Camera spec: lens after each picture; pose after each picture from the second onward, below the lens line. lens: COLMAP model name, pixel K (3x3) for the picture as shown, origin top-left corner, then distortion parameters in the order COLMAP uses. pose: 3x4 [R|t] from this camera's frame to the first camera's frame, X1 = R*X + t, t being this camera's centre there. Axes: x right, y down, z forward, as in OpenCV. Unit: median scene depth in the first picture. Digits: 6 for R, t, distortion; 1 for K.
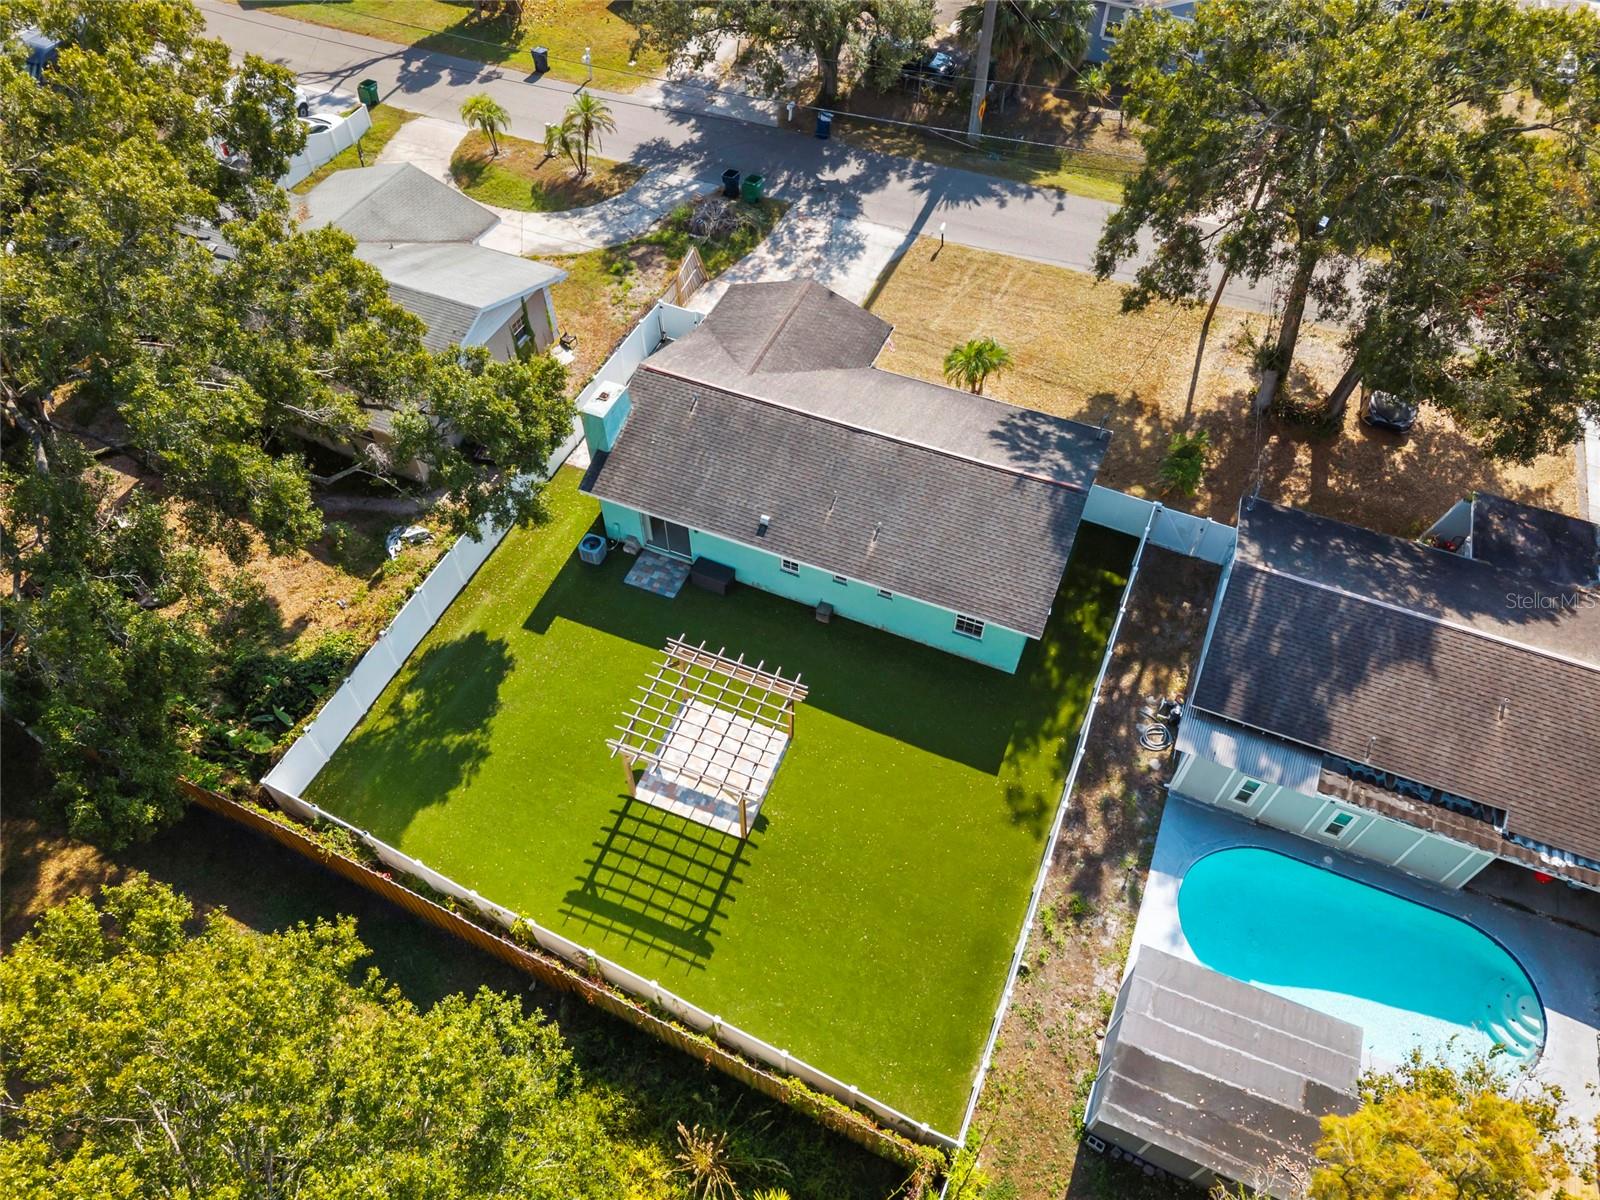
lens RADIAL K [[1079.2, 0, 800.0], [0, 1079.2, 600.0], [0, 0, 1]] dist [0.021449, -0.001560]
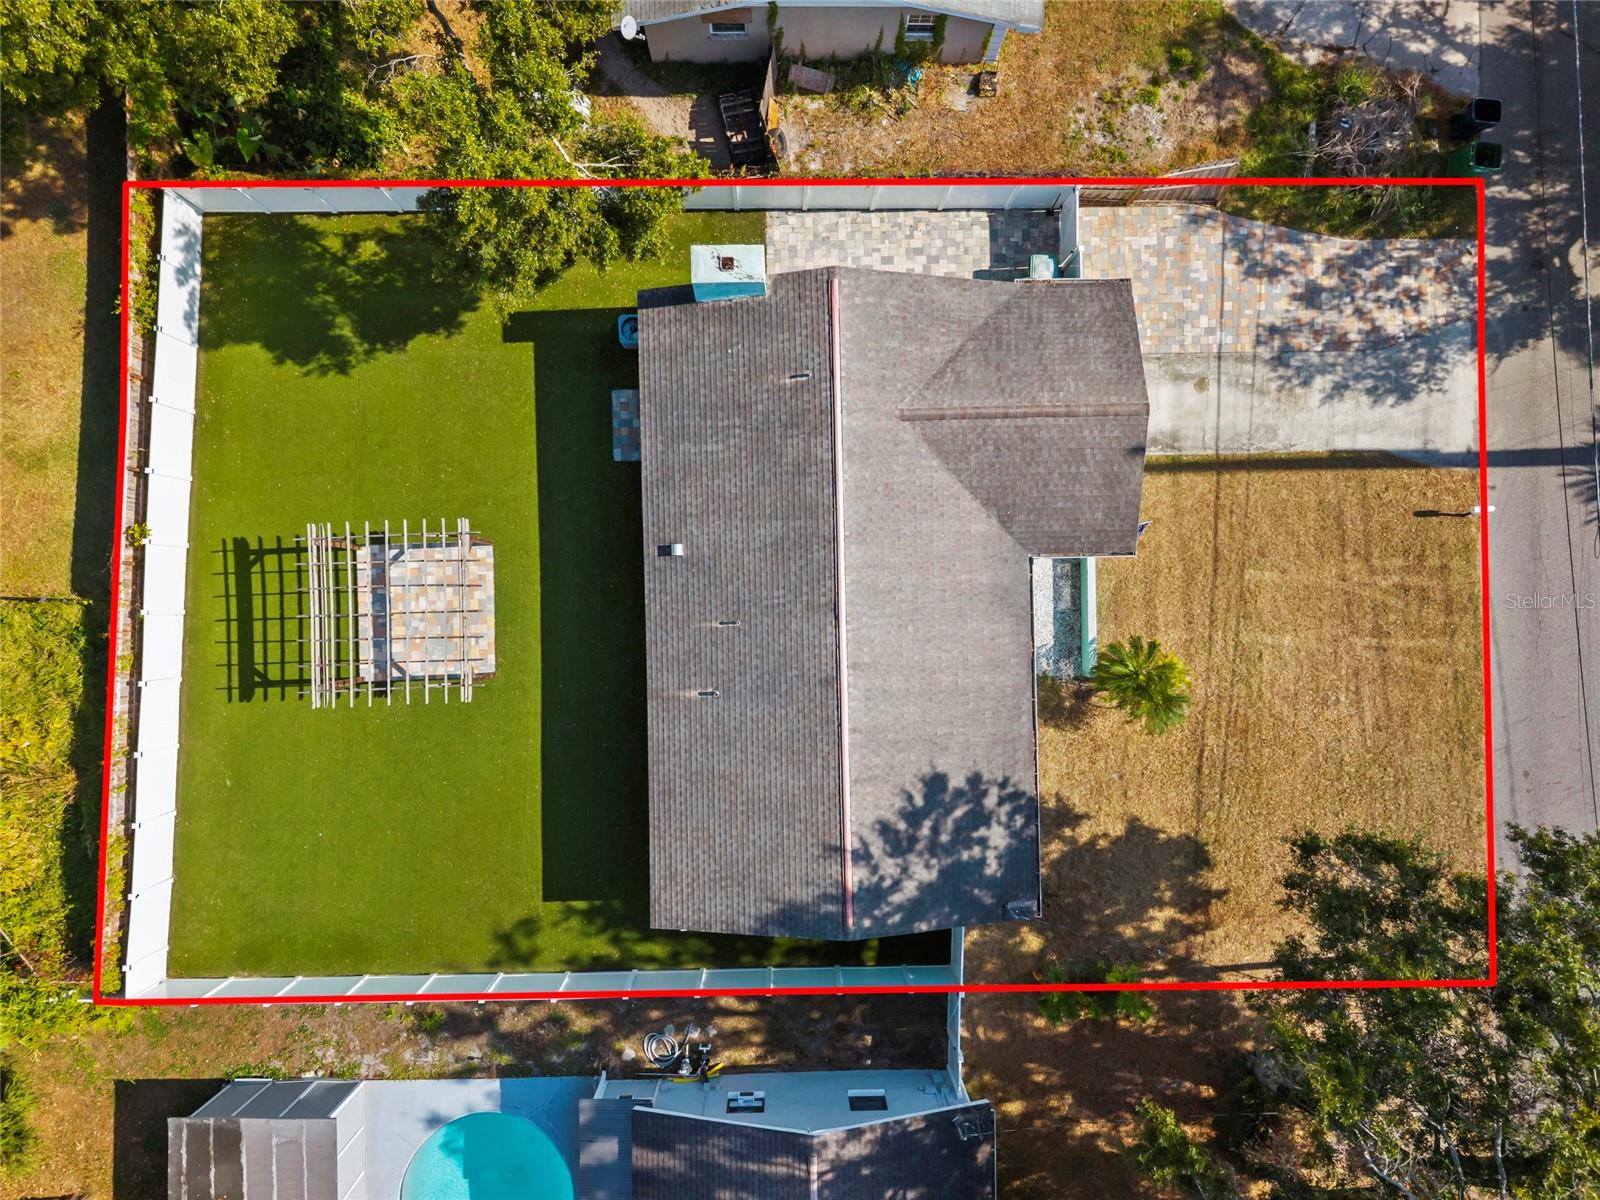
lens RADIAL K [[1089.9, 0, 803.3], [0, 1089.9, 608.4], [0, 0, 1]] dist [-0.003855, 0.003107]
pose [[0.404785, 0.914403, 0.003947, 0.039533], [-0.725956, 0.318734, 0.609423, -0.602139], [0.556001, -0.249551, 0.792835, 0.433703]]
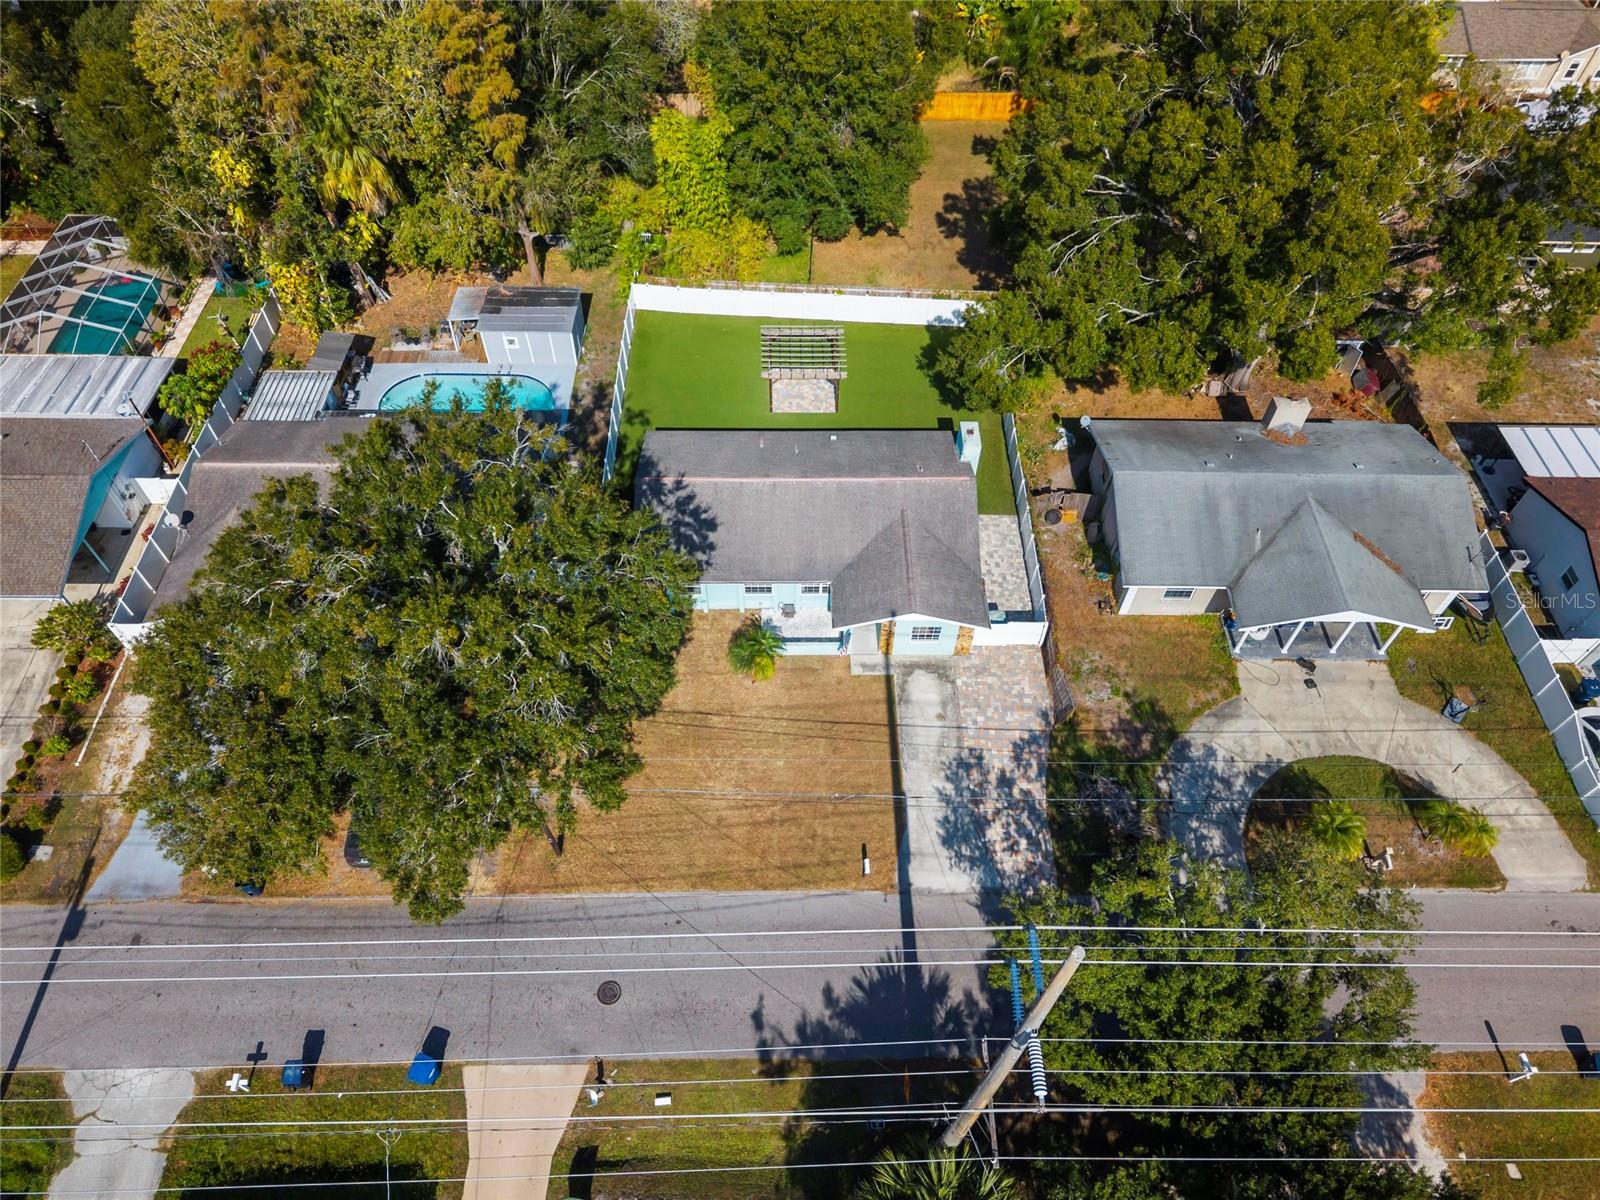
lens RADIAL K [[1079.2, 0, 800.0], [0, 1079.2, 600.0], [0, 0, 1]] dist [0.021449, -0.001560]
pose [[-0.917972, 0.308855, -0.248871, 0.475010], [-0.317789, -0.197220, 0.927423, -1.559300], [0.237357, 0.930437, 0.279193, 0.781923]]
